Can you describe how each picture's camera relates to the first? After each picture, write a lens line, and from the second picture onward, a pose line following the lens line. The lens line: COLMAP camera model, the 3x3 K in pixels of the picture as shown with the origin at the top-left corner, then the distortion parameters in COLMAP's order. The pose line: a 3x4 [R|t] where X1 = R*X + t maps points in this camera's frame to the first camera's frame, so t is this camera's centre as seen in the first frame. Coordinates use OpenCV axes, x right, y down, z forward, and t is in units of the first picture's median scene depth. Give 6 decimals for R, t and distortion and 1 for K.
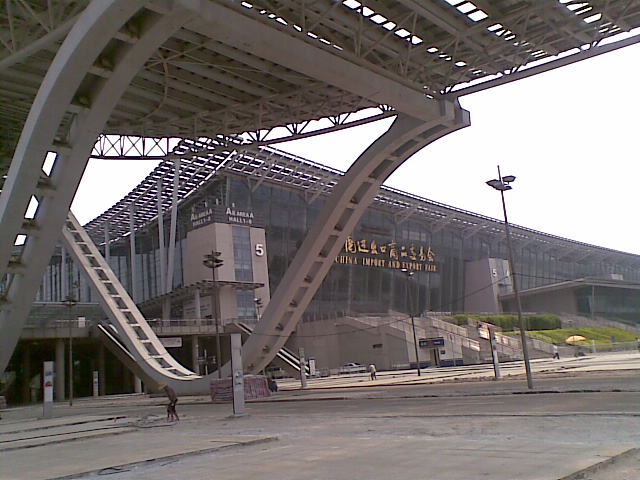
lens RADIAL K [[634.3, 0, 308.9], [0, 634.3, 227.8], [0, 0, 1]] dist [0.014958, 0.000000]
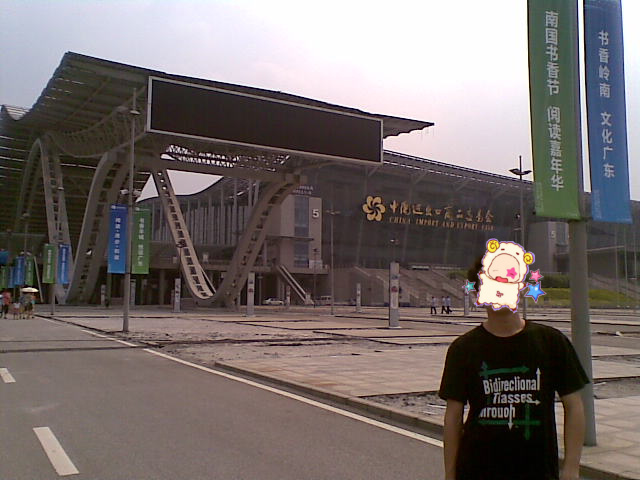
lens RADIAL K [[634.3, 0, 312.7], [0, 634.3, 236.9], [0, 0, 1]] dist [0.014958, 0.000000]
pose [[0.956019, 0.064218, -0.286187, 0.437406], [-0.027412, 0.991029, 0.130808, -0.132170], [0.292020, -0.117210, 0.949203, -0.447232]]
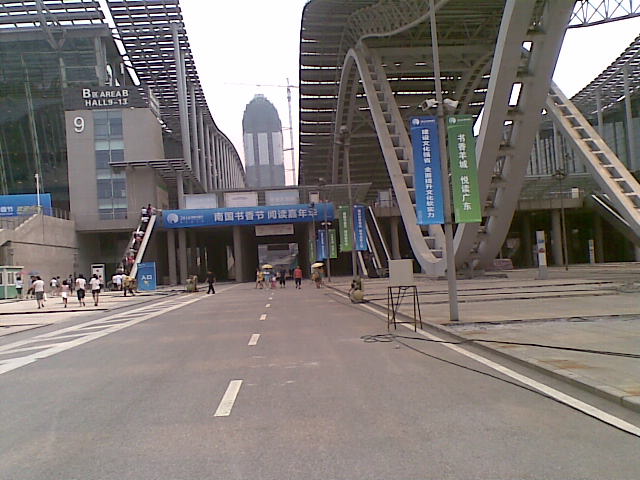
lens RADIAL K [[634.3, 0, 317.1], [0, 634.3, 240.4], [0, 0, 1]] dist [0.014958, 0.000000]
pose [[0.740494, 0.018946, -0.671795, 0.026817], [0.131234, 0.976283, 0.172187, -0.009234], [0.659125, -0.215666, 0.720446, -0.036750]]
